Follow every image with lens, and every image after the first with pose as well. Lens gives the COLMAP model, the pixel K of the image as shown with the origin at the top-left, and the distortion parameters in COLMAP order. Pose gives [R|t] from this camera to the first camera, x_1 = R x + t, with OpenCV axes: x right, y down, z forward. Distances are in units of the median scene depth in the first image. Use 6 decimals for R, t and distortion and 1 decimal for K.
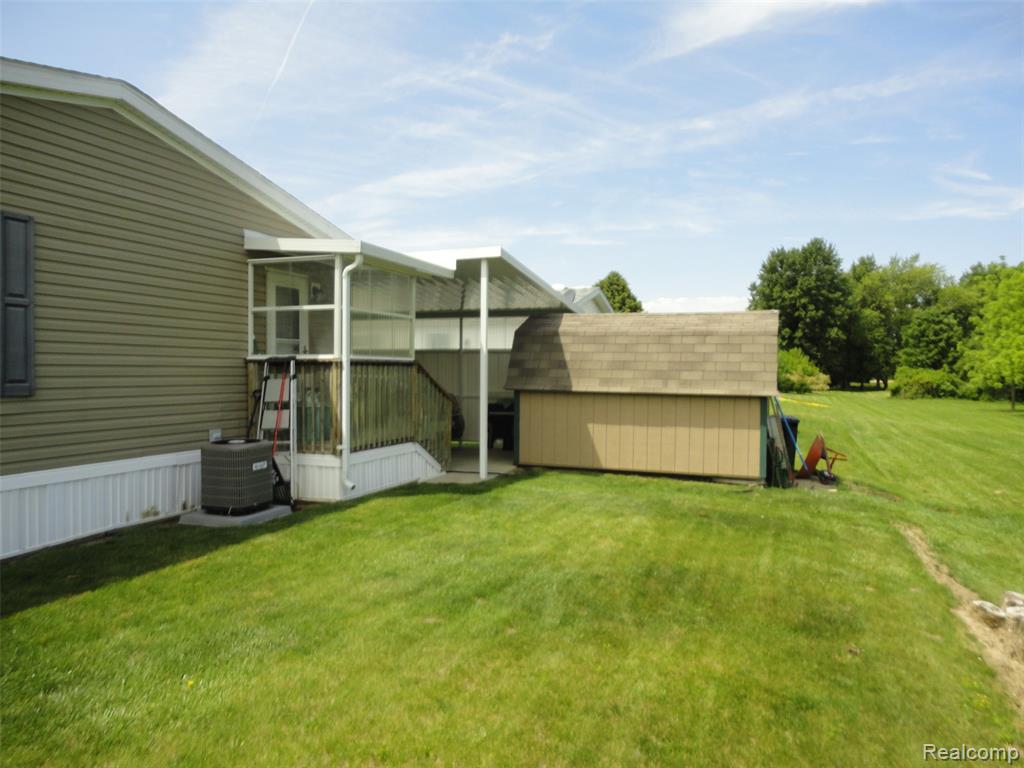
lens RADIAL K [[752.2, 0, 510.0], [0, 752.2, 378.3], [0, 0, 1]] dist [-0.000406, 0.006794]
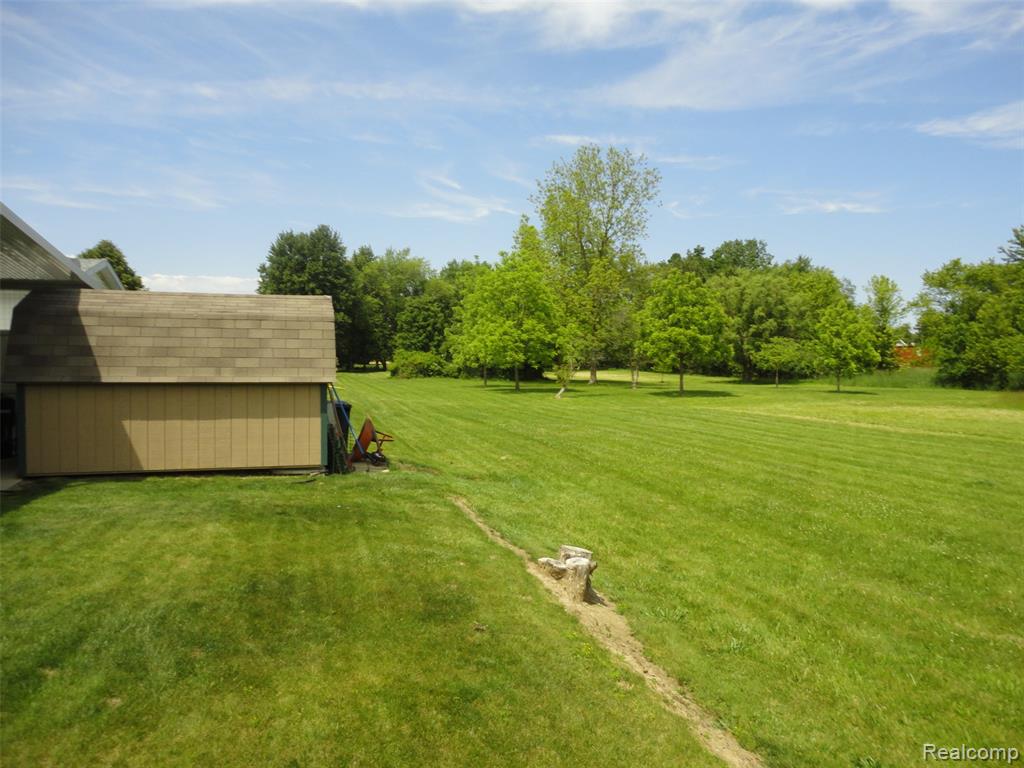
lens RADIAL K [[752.2, 0, 510.0], [0, 752.2, 378.3], [0, 0, 1]] dist [-0.000406, 0.006794]
pose [[0.799167, -0.024063, 0.600627, -0.071916], [0.009392, 0.999576, 0.027549, -0.008425], [-0.601035, -0.016375, 0.799055, 0.076646]]
